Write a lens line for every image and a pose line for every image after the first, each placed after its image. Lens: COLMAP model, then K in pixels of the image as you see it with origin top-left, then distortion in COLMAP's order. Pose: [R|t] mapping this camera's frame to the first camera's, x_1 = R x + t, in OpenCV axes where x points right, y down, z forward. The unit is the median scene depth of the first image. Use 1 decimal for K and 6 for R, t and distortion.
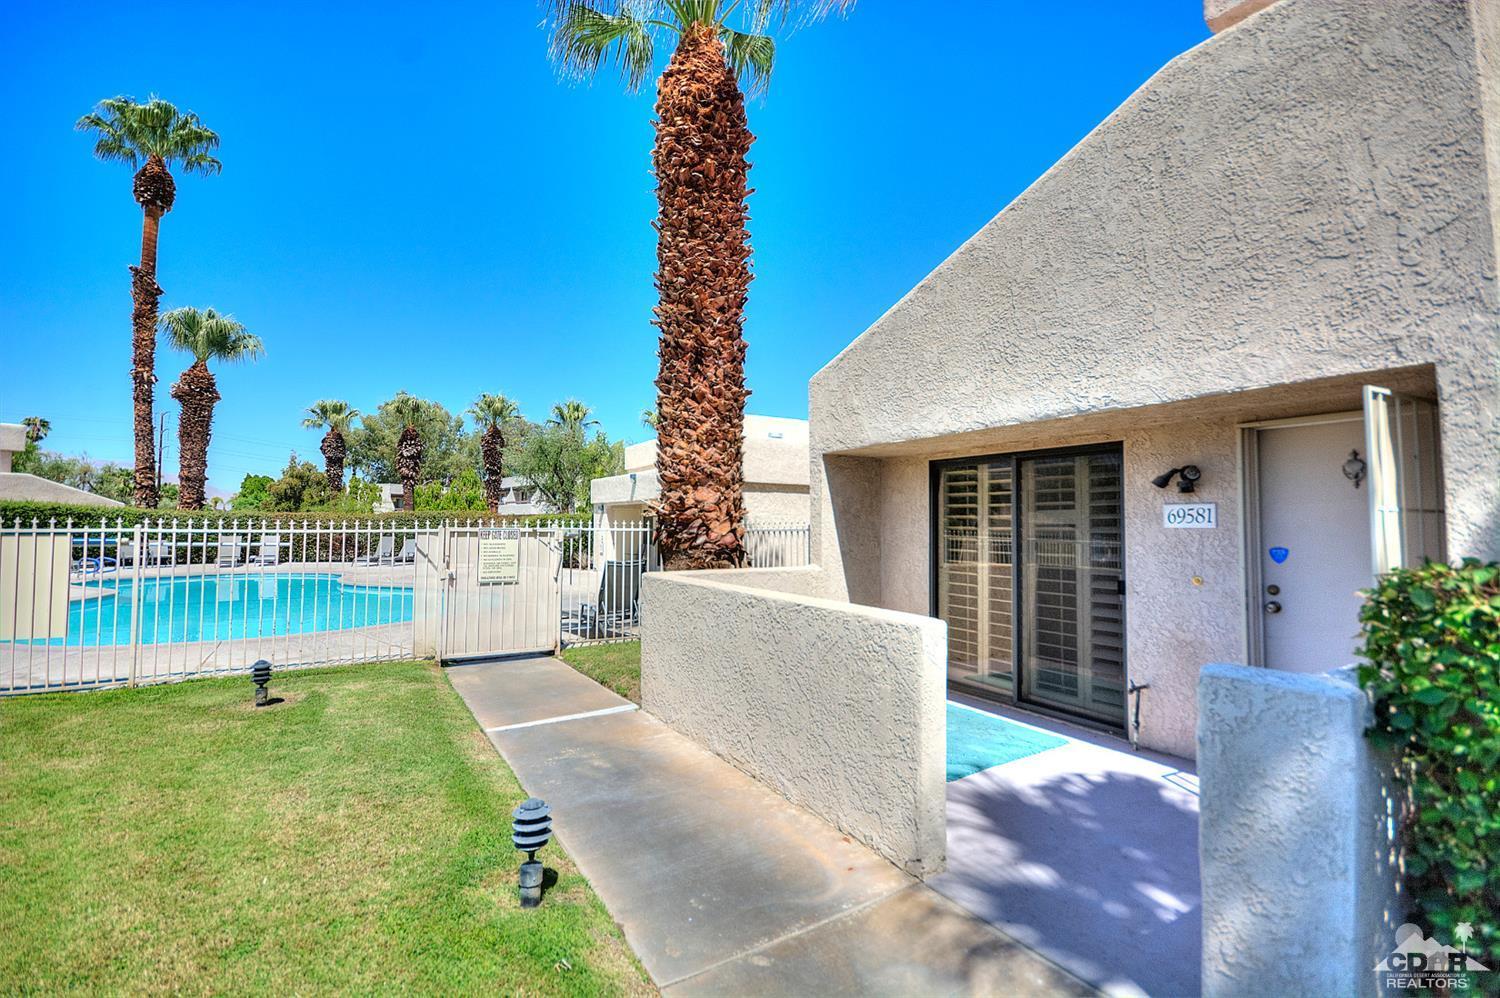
lens RADIAL K [[662.0, 0, 743.6], [0, 662.0, 497.1], [0, 0, 1]] dist [-0.000696, -0.000250]
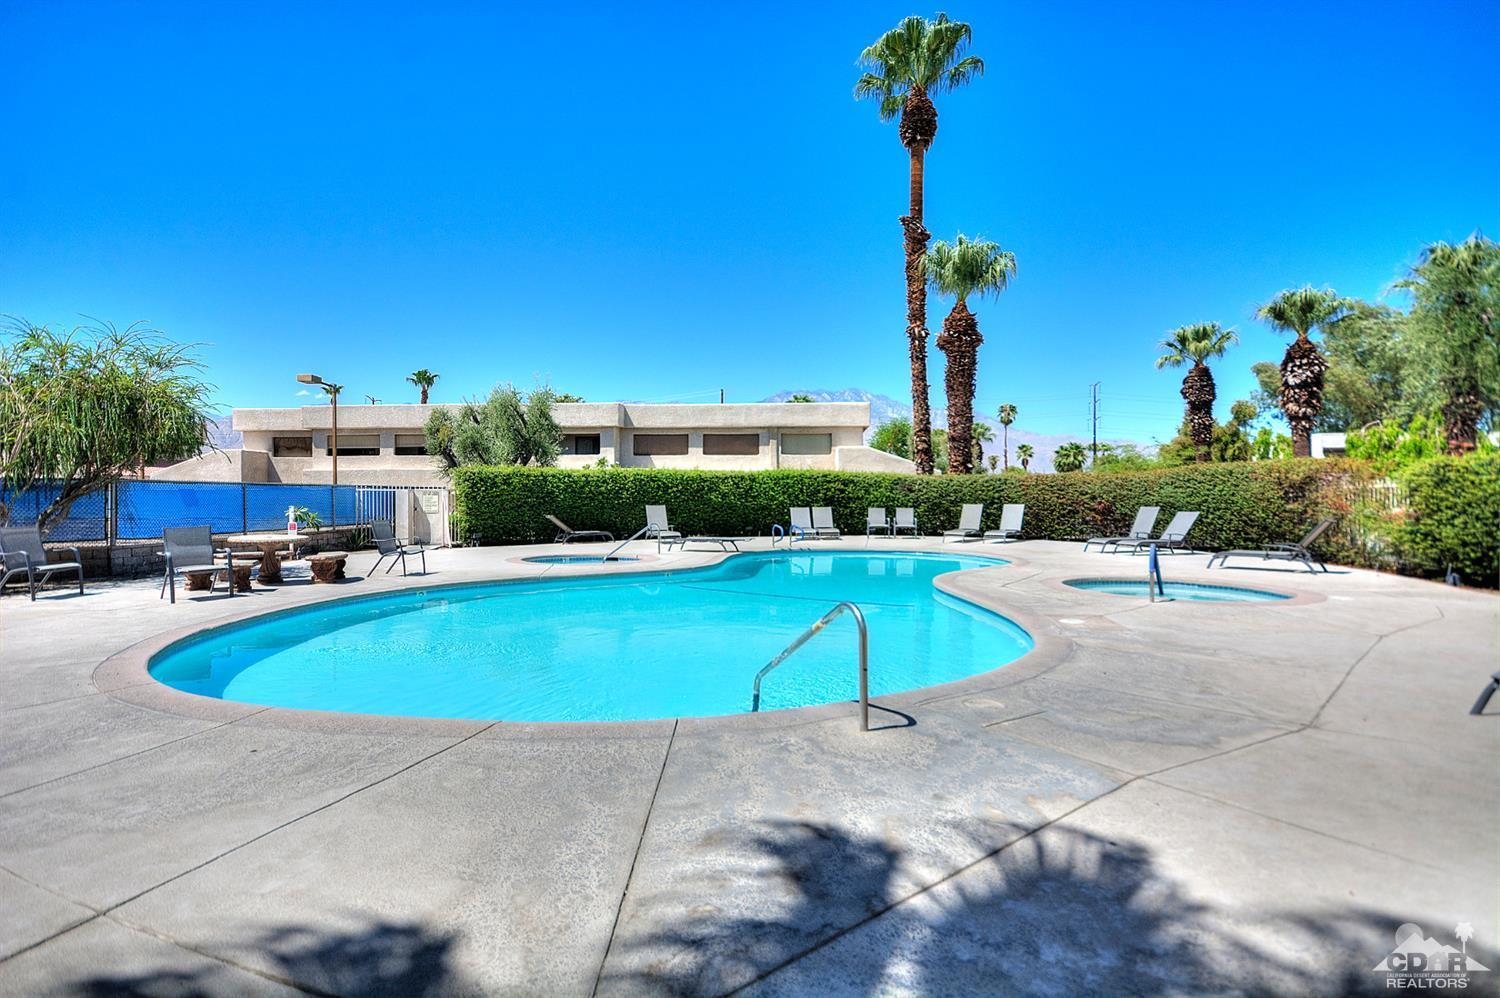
lens RADIAL K [[741.3, 0, 750.0], [0, 741.3, 499.0], [0, 0, 1]] dist [0.007013, -0.000065]
pose [[0.335600, -0.004210, -0.941995, -0.022712], [0.045804, 0.998880, 0.011854, 0.111007], [0.940890, -0.047125, 0.335417, 1.638166]]
